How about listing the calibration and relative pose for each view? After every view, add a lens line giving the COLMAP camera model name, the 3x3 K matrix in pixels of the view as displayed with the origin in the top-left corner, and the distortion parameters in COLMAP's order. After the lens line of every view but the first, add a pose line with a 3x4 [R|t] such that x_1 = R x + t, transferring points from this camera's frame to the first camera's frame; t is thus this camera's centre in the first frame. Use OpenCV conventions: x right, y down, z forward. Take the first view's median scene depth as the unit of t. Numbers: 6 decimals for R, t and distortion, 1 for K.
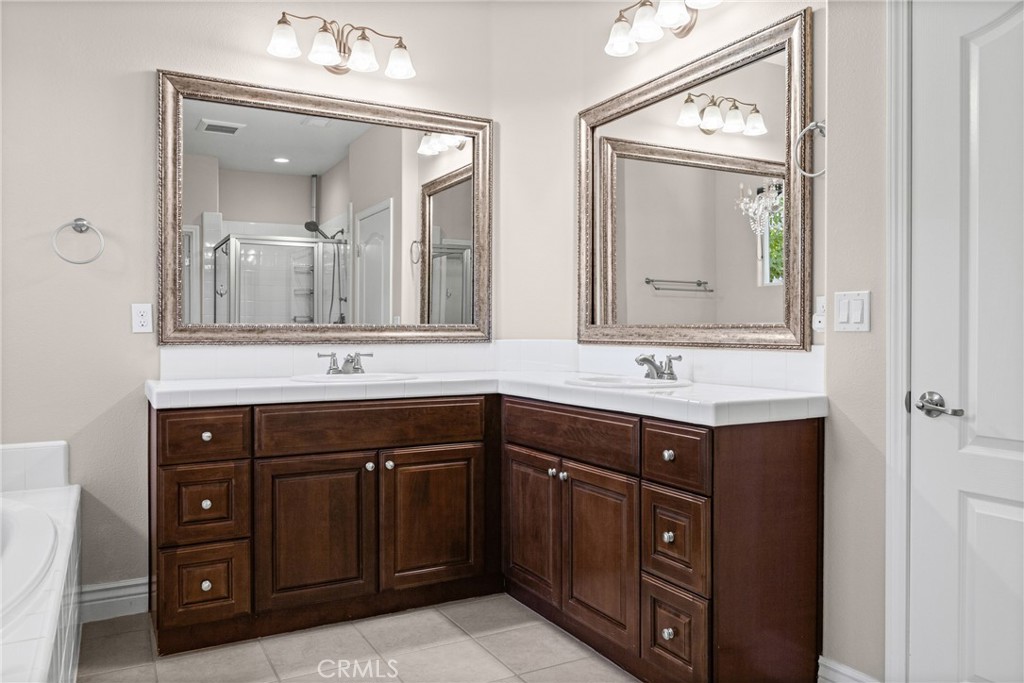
lens RADIAL K [[763.7, 0, 513.7], [0, 763.7, 338.1], [0, 0, 1]] dist [0.008305, 0.001588]
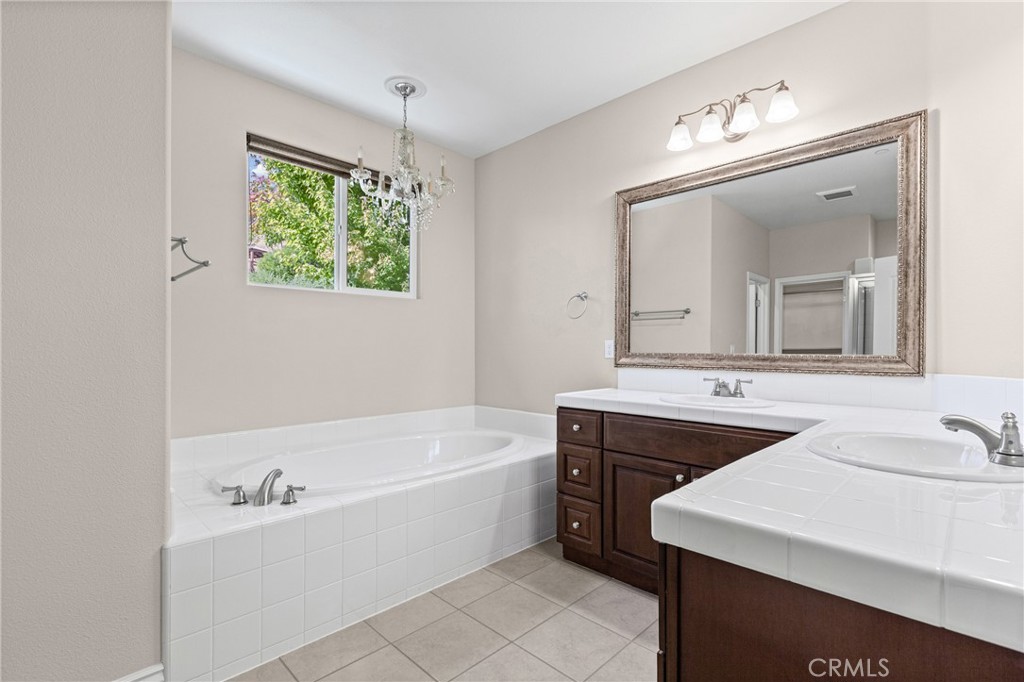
lens RADIAL K [[467.3, 0, 513.2], [0, 467.3, 346.4], [0, 0, 1]] dist [-0.003724, -0.000501]
pose [[0.299148, -0.001934, -0.954205, 0.403917], [-0.011066, 0.999924, -0.005496, -0.024827], [0.954142, 0.012203, 0.299104, 0.531002]]
